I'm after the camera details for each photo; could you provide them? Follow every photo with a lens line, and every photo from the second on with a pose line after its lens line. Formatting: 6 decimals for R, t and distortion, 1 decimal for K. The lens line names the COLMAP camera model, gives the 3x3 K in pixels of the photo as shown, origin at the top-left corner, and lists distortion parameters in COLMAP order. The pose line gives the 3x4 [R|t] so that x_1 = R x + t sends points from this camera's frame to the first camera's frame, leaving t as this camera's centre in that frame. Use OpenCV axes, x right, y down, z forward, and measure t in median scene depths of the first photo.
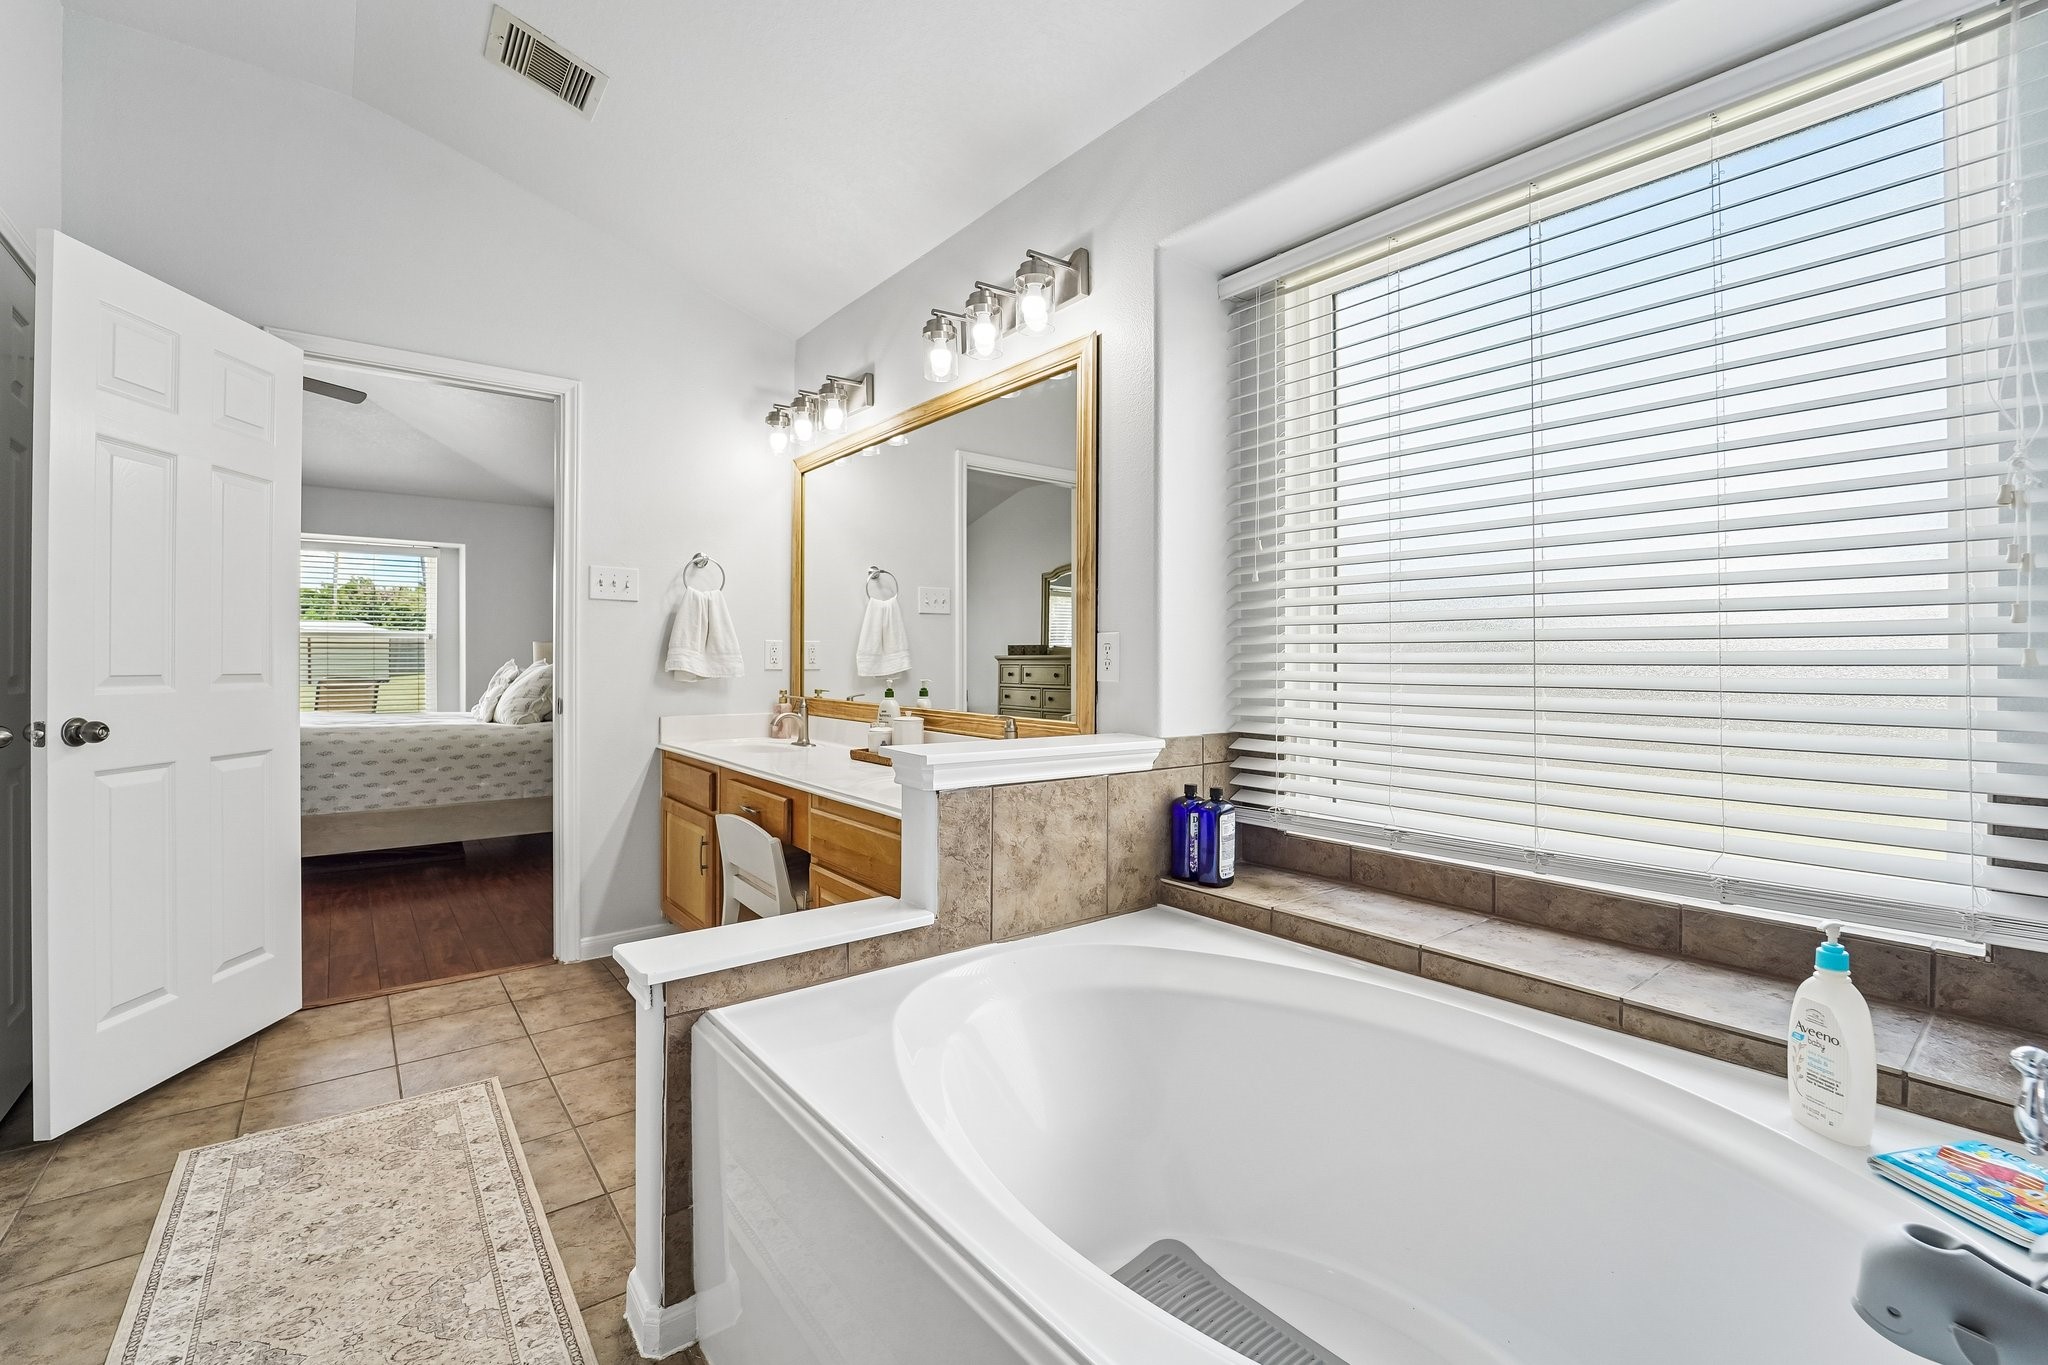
lens RADIAL K [[856.6, 0, 1019.0], [0, 856.6, 667.2], [0, 0, 1]] dist [-0.023068, -0.001083]
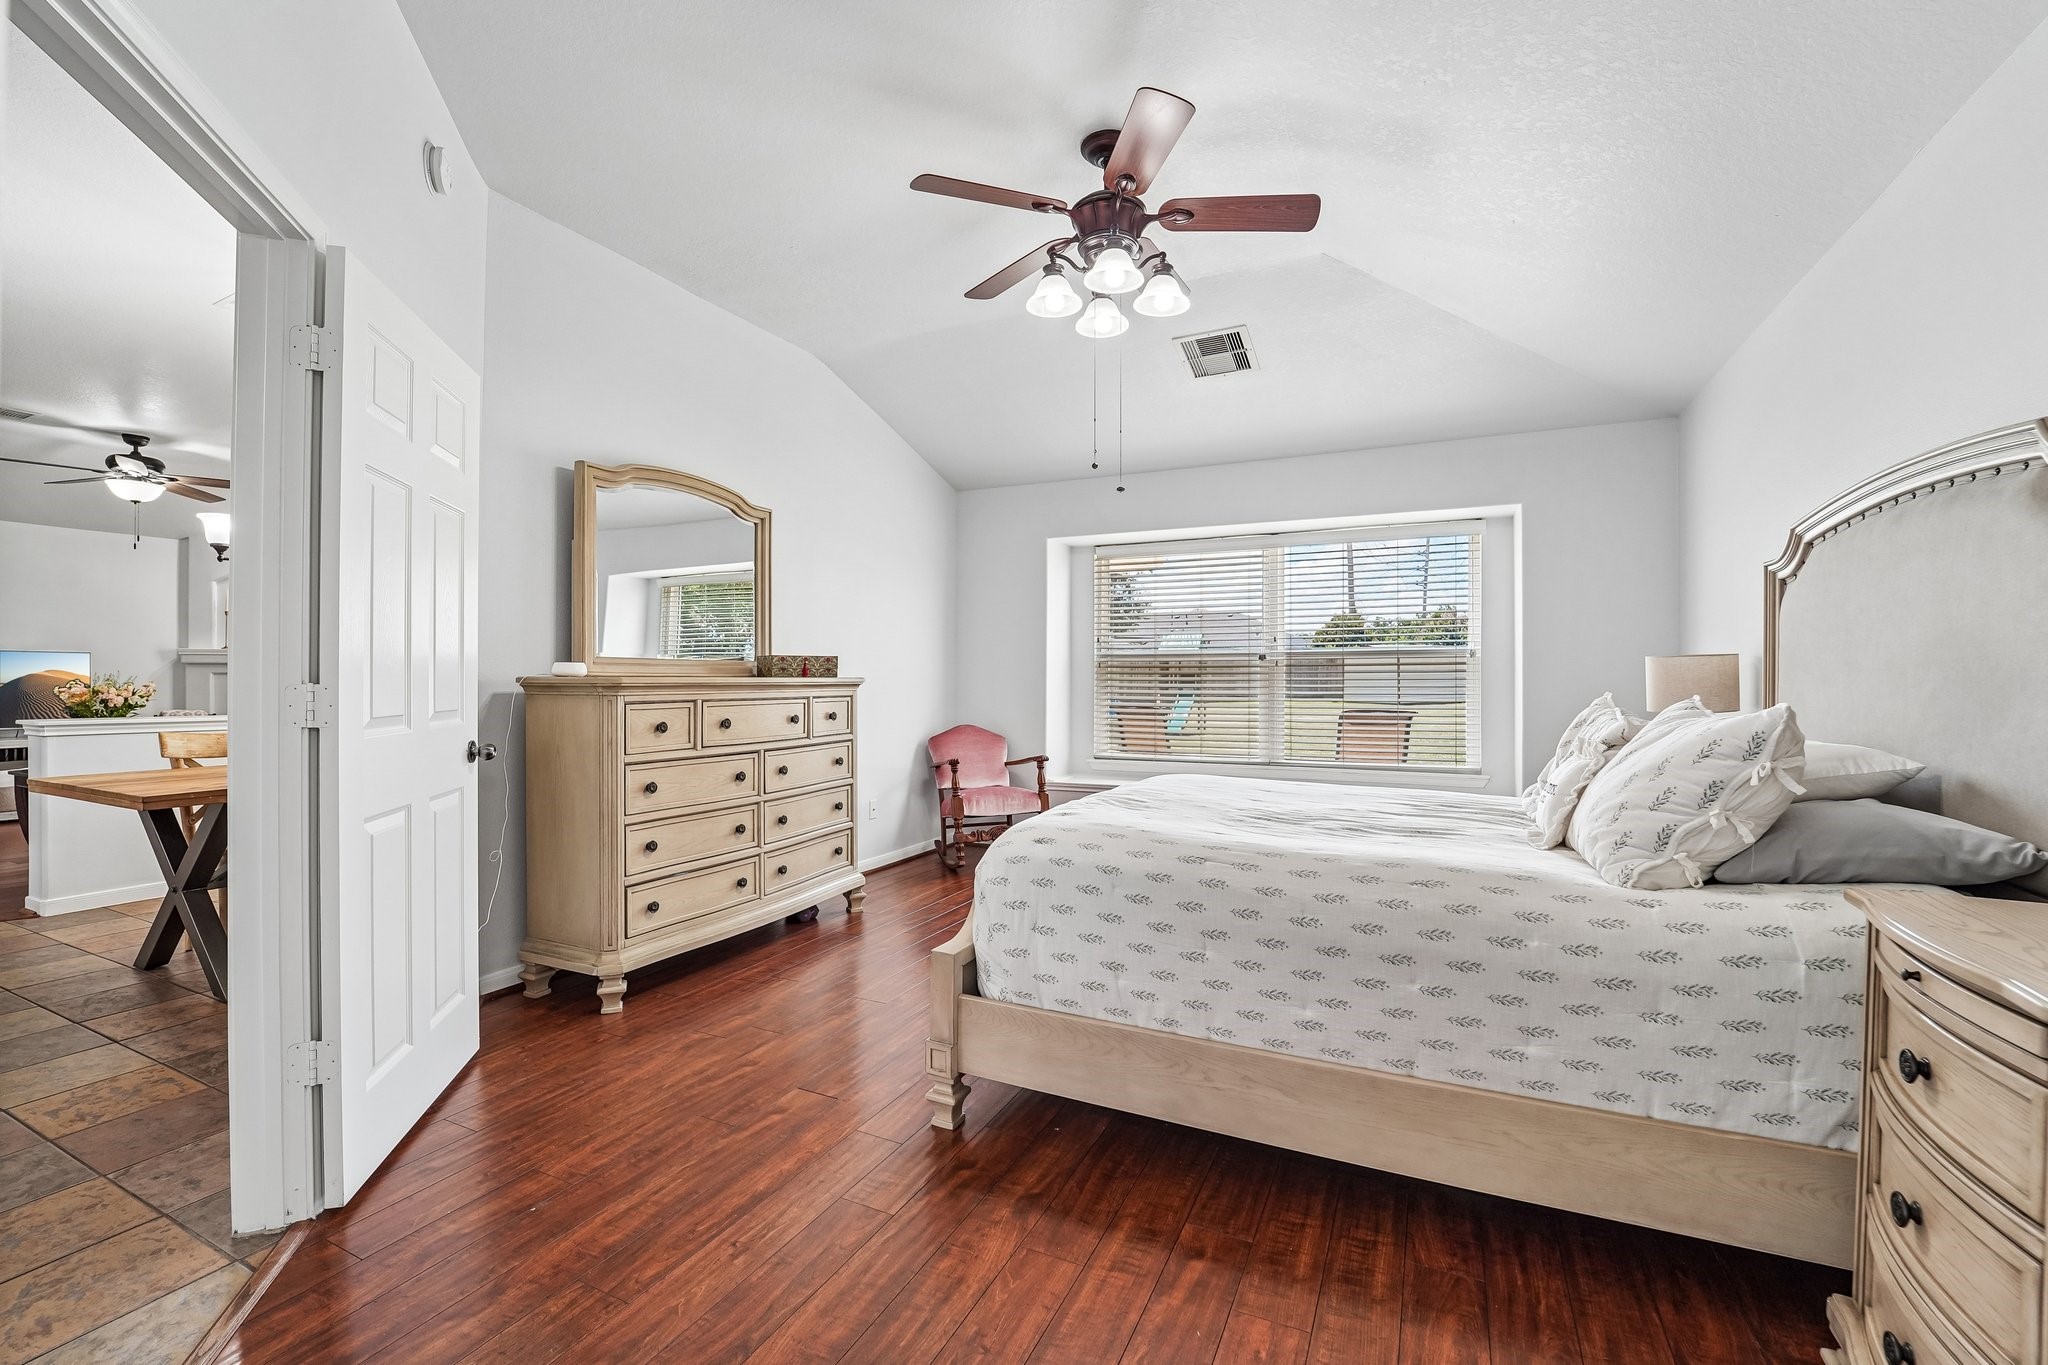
lens RADIAL K [[856.6, 0, 1026.9], [0, 856.6, 675.5], [0, 0, 1]] dist [-0.023068, -0.001083]
pose [[0.448150, -0.004420, -0.893947, -0.410739], [-0.007420, 0.999935, -0.008664, -0.016257], [0.893928, 0.010516, 0.448088, 0.651126]]
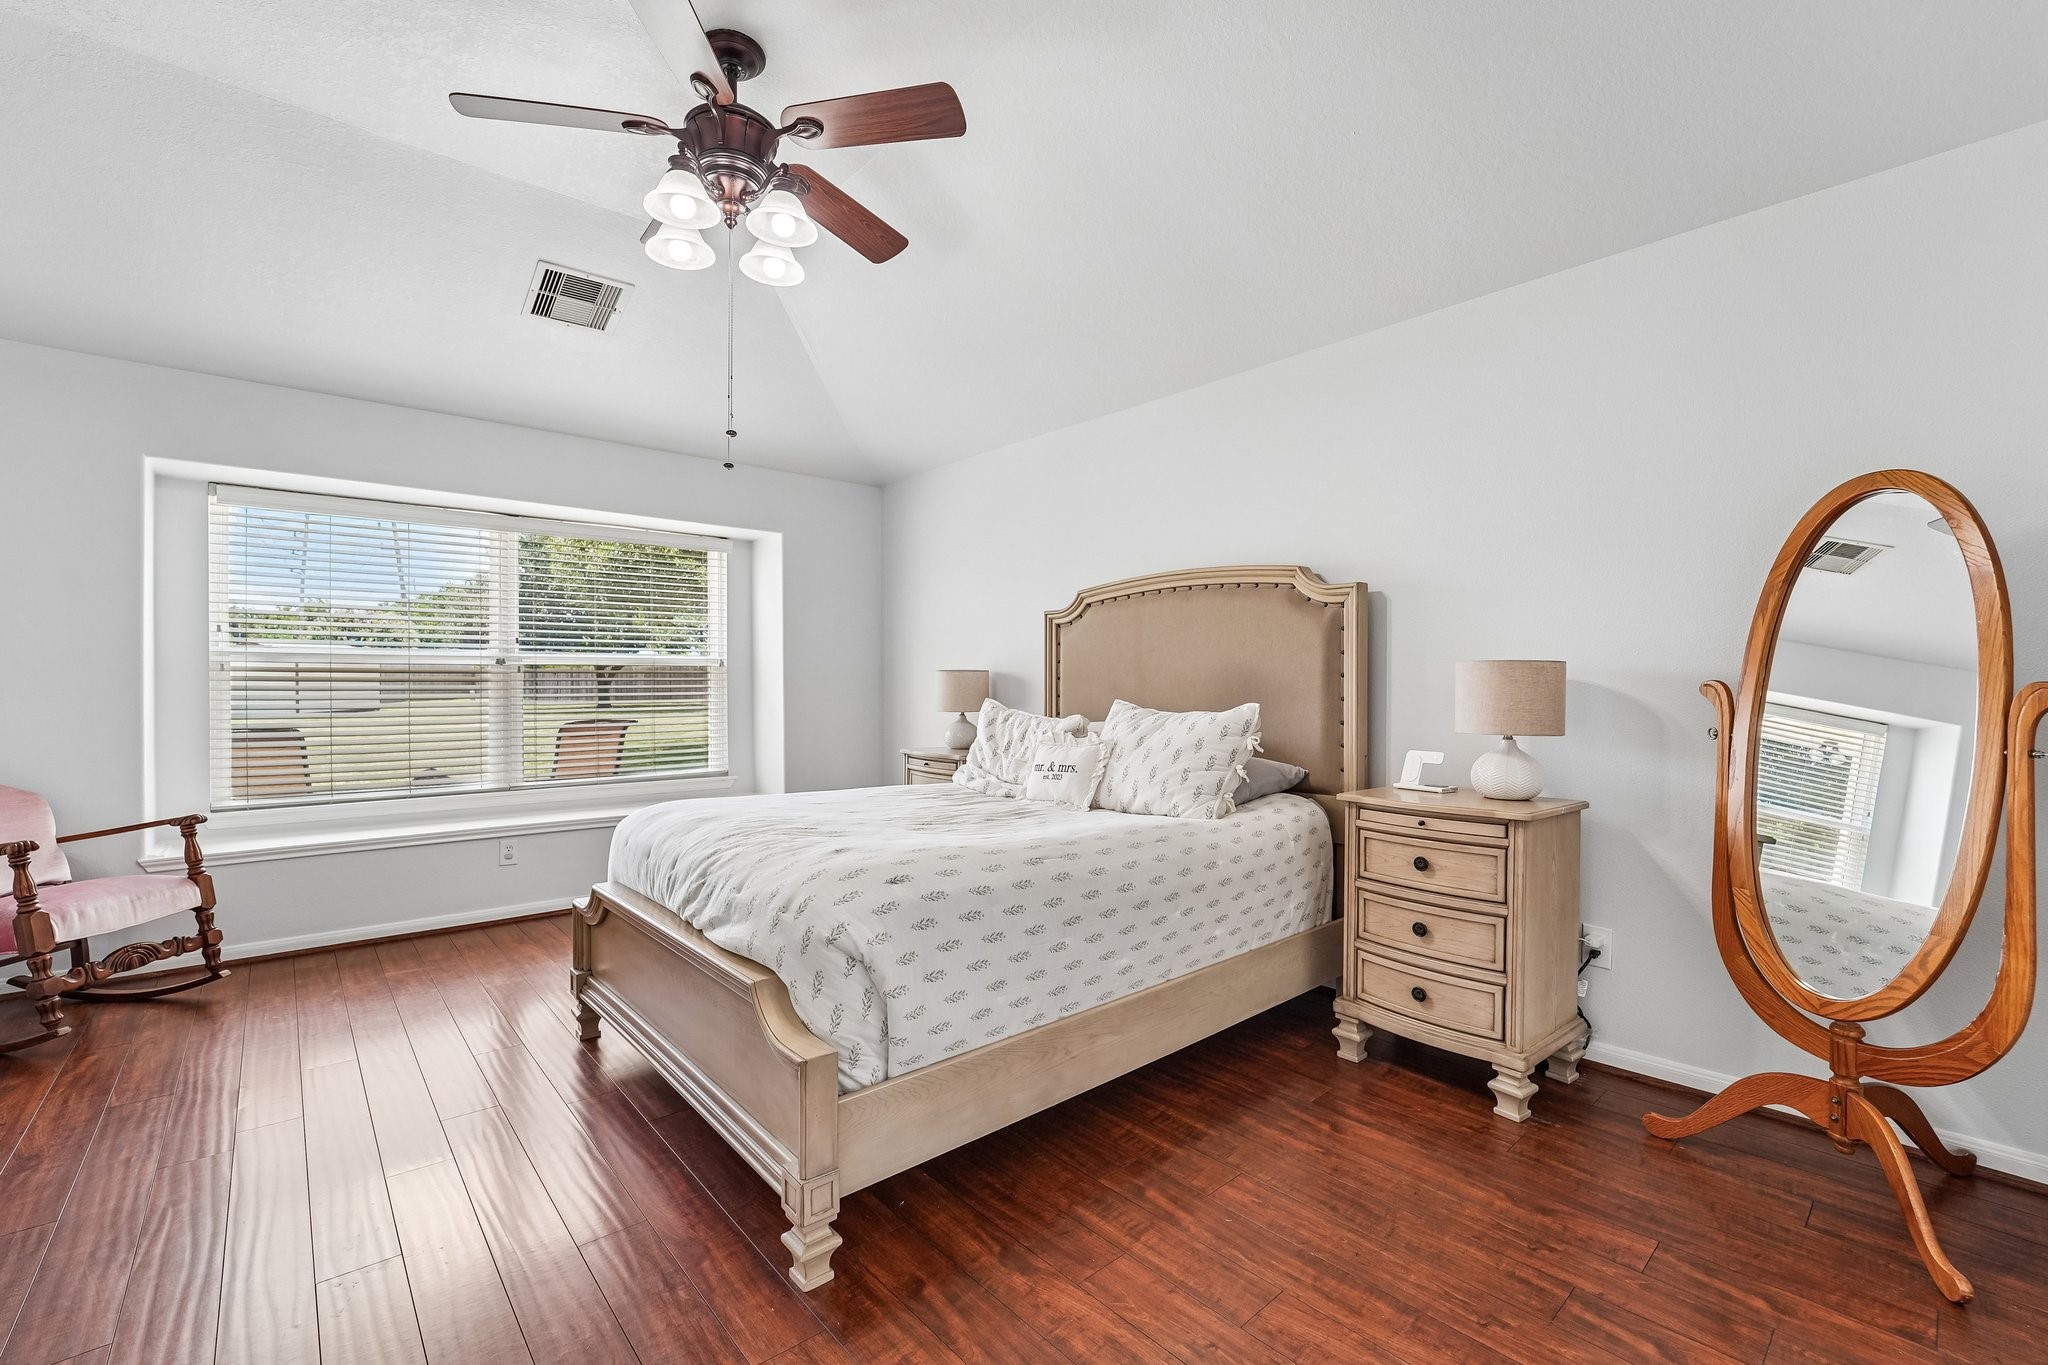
lens RADIAL K [[856.6, 0, 1018.9], [0, 856.6, 684.1], [0, 0, 1]] dist [-0.023068, -0.001083]
pose [[0.997802, -0.001663, 0.066245, -0.803318], [0.002206, 0.999965, -0.008128, -0.019790], [-0.066230, 0.008256, 0.997770, 0.455319]]
